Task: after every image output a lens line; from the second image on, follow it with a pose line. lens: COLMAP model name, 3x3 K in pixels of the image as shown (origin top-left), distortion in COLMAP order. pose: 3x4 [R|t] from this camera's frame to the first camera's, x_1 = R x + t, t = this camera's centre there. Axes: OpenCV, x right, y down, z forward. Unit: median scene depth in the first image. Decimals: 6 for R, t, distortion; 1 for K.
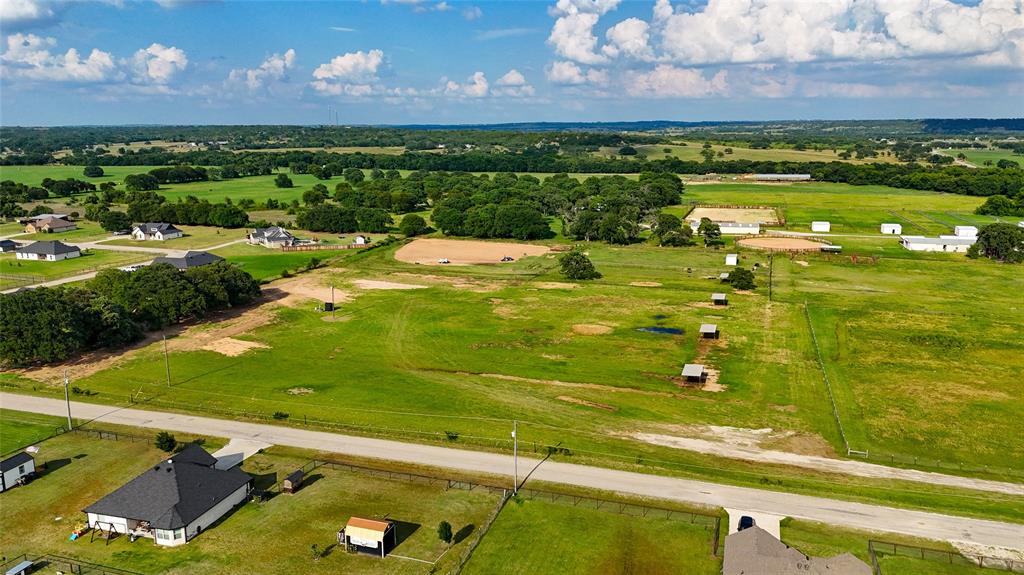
lens RADIAL K [[753.6, 0, 516.0], [0, 753.6, 285.4], [0, 0, 1]] dist [0.079579, -0.079899]
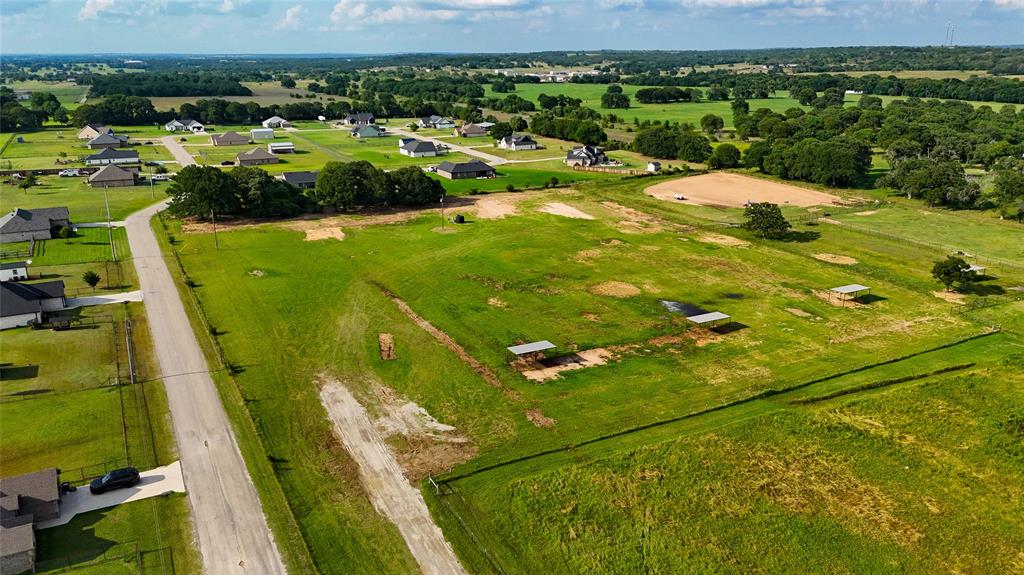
lens RADIAL K [[753.6, 0, 516.0], [0, 753.6, 285.4], [0, 0, 1]] dist [0.079579, -0.079899]
pose [[0.714242, 0.208531, -0.668111, 0.692410], [-0.144700, 0.977955, 0.150549, -0.066679], [0.684777, -0.010853, 0.728672, 0.375713]]
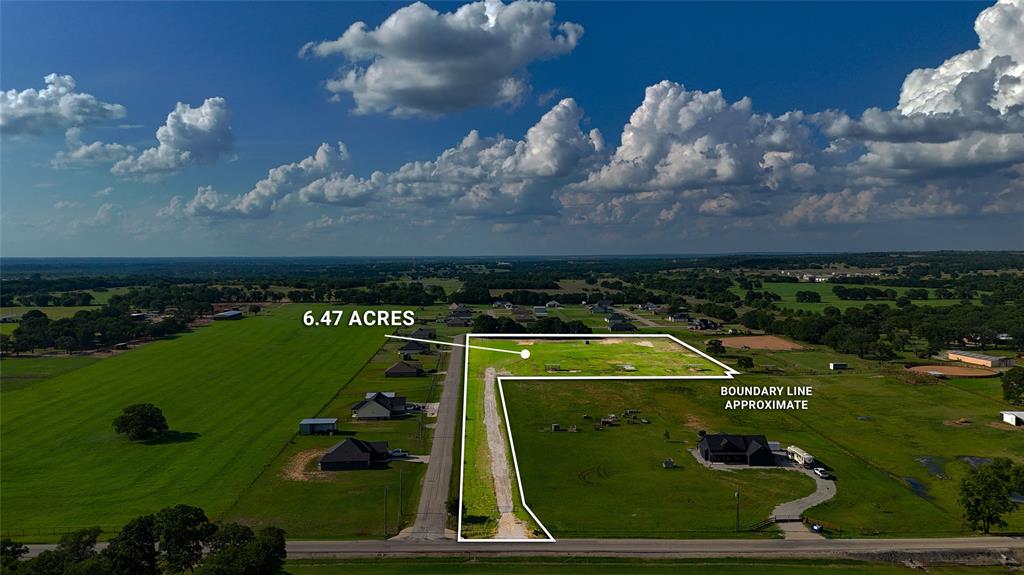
lens RADIAL K [[744.3, 0, 511.5], [0, 744.3, 323.6], [0, 0, 1]] dist [0.075149, -0.084654]
pose [[0.344504, 0.091589, -0.934306, 2.317094], [-0.189389, 0.981547, 0.026387, -0.059395], [0.919483, 0.167857, 0.355493, -0.028652]]
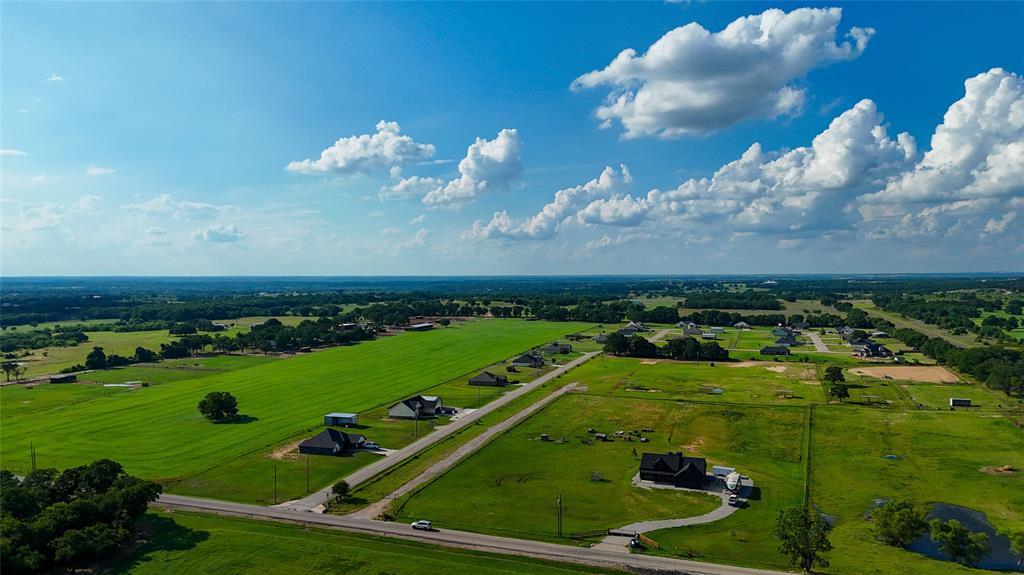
lens RADIAL K [[745.6, 0, 512.0], [0, 745.6, 287.5], [0, 0, 1]] dist [0.075143, -0.081078]
pose [[-0.013632, 0.024910, -0.999597, 2.564660], [-0.199173, 0.979589, 0.027128, -0.178812], [0.979869, 0.199463, -0.008392, 0.517785]]
